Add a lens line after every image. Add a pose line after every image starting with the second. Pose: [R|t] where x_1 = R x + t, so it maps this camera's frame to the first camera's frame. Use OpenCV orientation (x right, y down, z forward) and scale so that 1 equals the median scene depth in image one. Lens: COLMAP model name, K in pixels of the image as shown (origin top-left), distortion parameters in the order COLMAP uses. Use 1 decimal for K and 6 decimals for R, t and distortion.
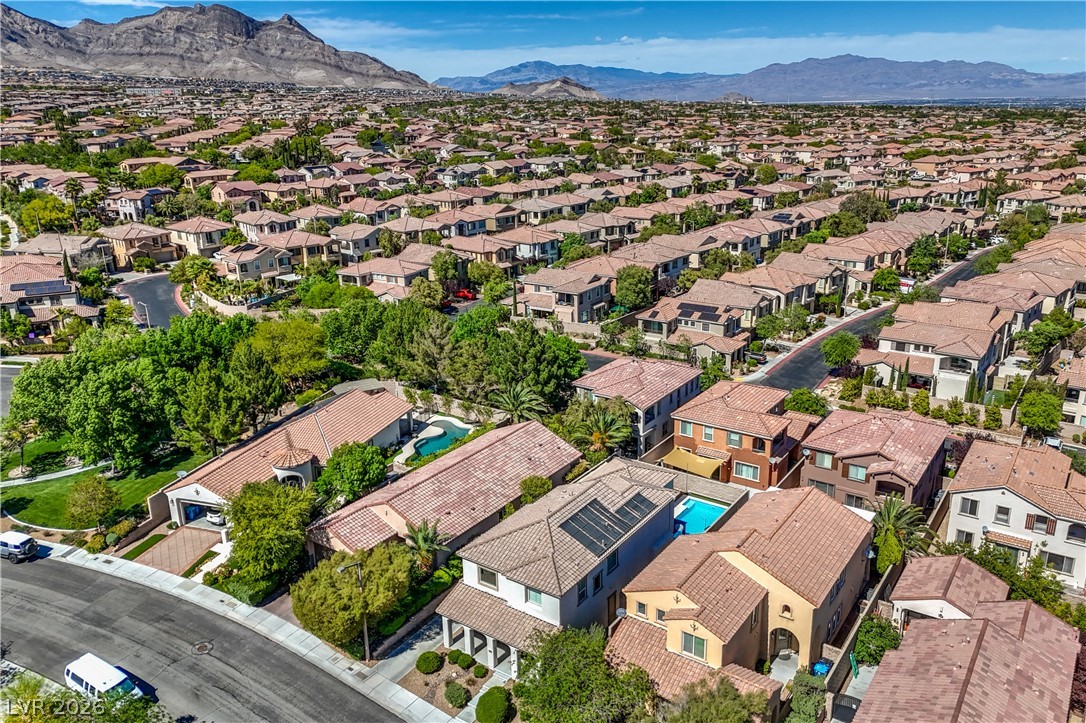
lens RADIAL K [[821.2, 0, 540.5], [0, 821.2, 339.6], [0, 0, 1]] dist [0.055928, -0.056251]
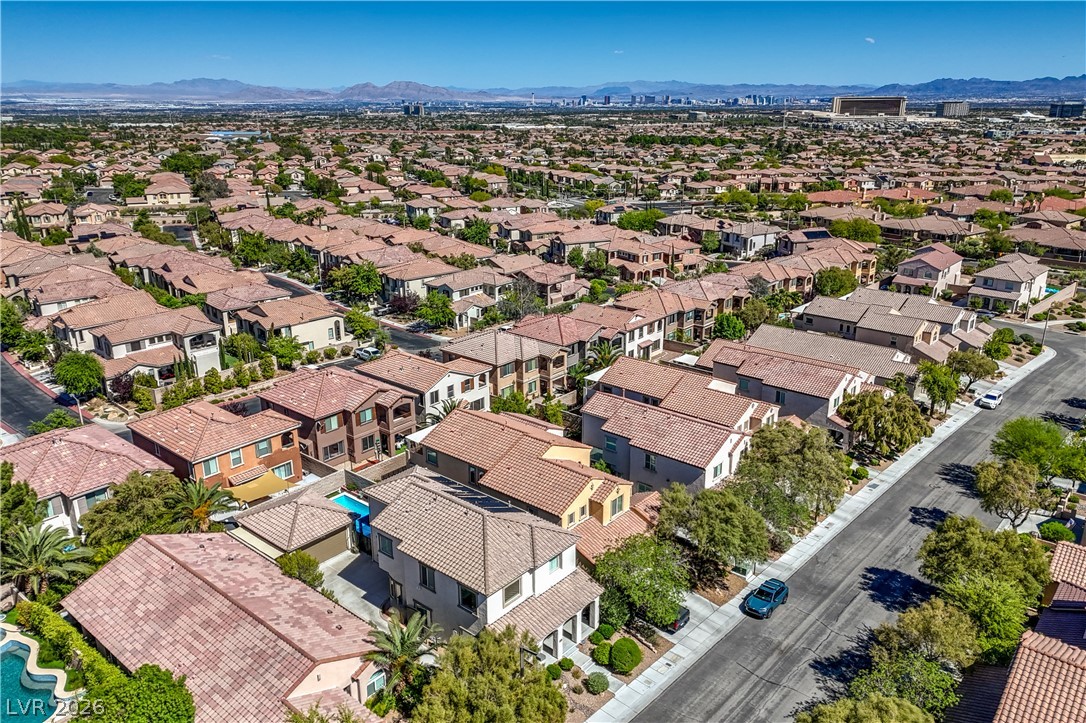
lens RADIAL K [[821.2, 0, 540.5], [0, 821.2, 339.6], [0, 0, 1]] dist [0.055928, -0.056251]
pose [[0.082769, -0.269812, 0.959349, -0.376525], [0.279954, 0.930183, 0.237456, -0.079709], [-0.956439, 0.248920, 0.152525, 0.328053]]
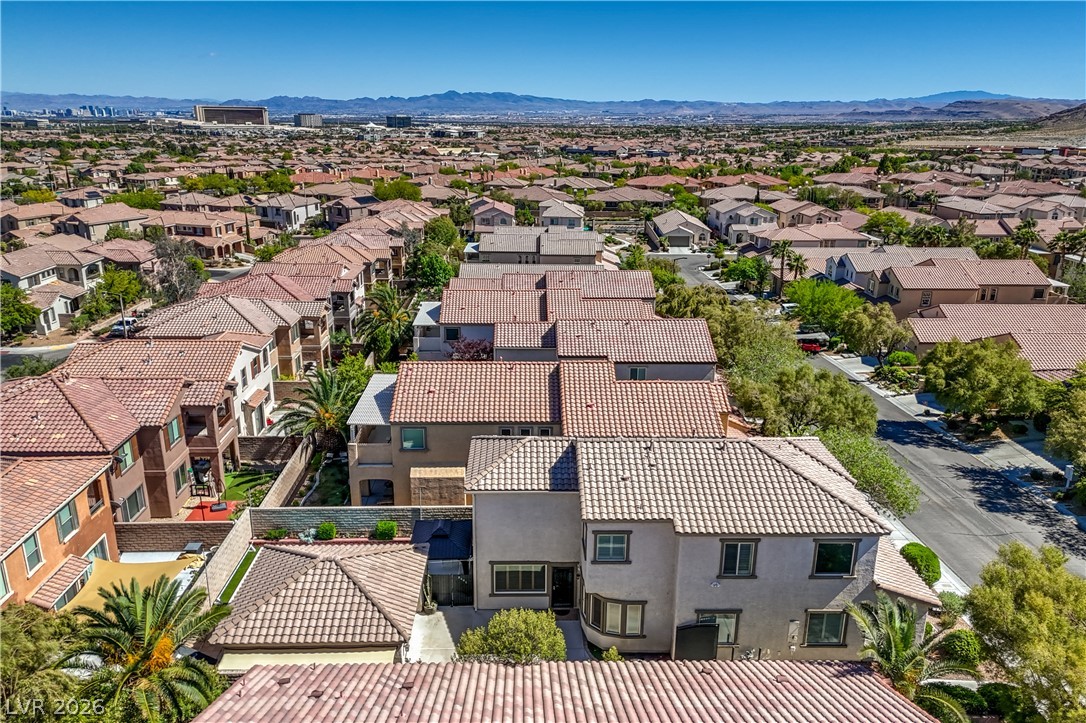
lens RADIAL K [[798.8, 0, 543.0], [0, 798.8, 361.5], [0, 0, 1]] dist [0.052406, -0.045442]
pose [[-0.608501, -0.227151, 0.760347, -0.149298], [0.219893, 0.872370, 0.436597, -0.056802], [-0.762478, 0.432865, -0.480889, 0.607663]]
